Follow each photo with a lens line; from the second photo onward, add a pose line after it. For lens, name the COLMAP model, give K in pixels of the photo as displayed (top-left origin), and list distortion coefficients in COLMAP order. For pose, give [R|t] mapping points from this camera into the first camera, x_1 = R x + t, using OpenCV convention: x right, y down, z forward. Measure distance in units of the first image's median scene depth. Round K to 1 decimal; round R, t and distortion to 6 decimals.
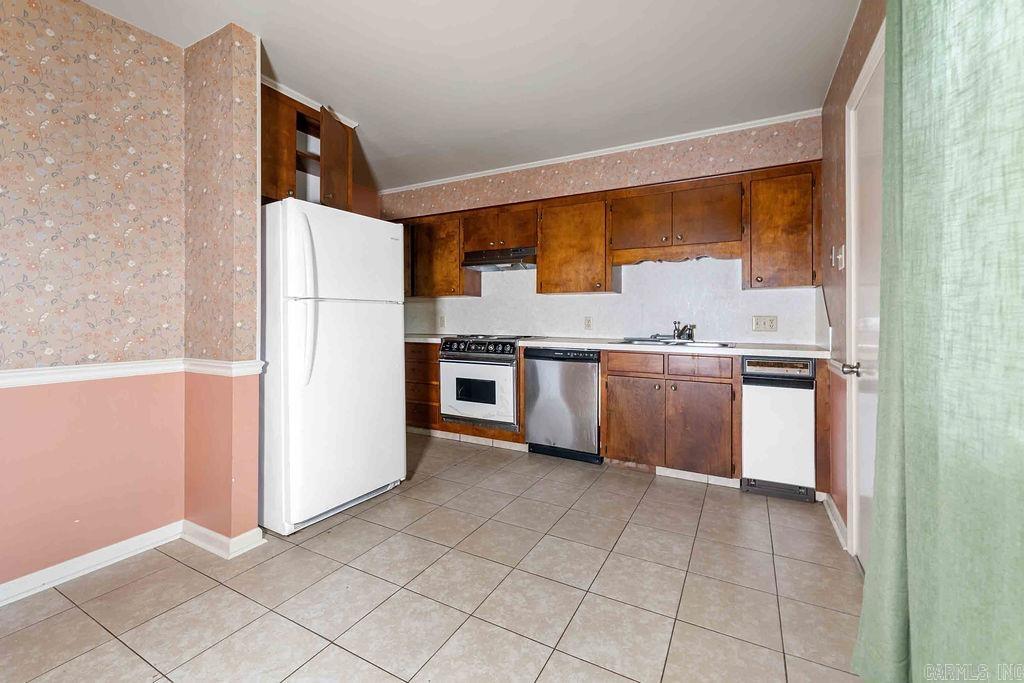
lens RADIAL K [[424.8, 0, 526.7], [0, 424.8, 311.5], [0, 0, 1]] dist [-0.000189, -0.000708]
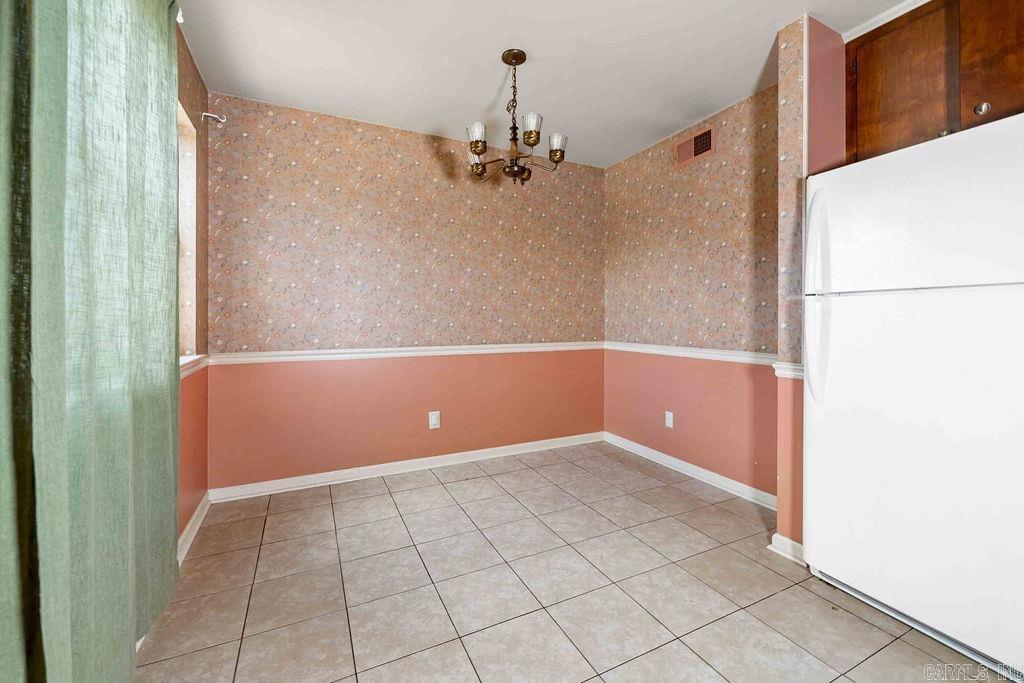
lens RADIAL K [[424.8, 0, 515.7], [0, 424.8, 320.8], [0, 0, 1]] dist [-0.000189, -0.000708]
pose [[-0.582453, -0.001119, -0.812864, 0.590838], [-0.001513, 0.999999, -0.000293, 0.024156], [0.812863, 0.001059, -0.582454, 1.256243]]
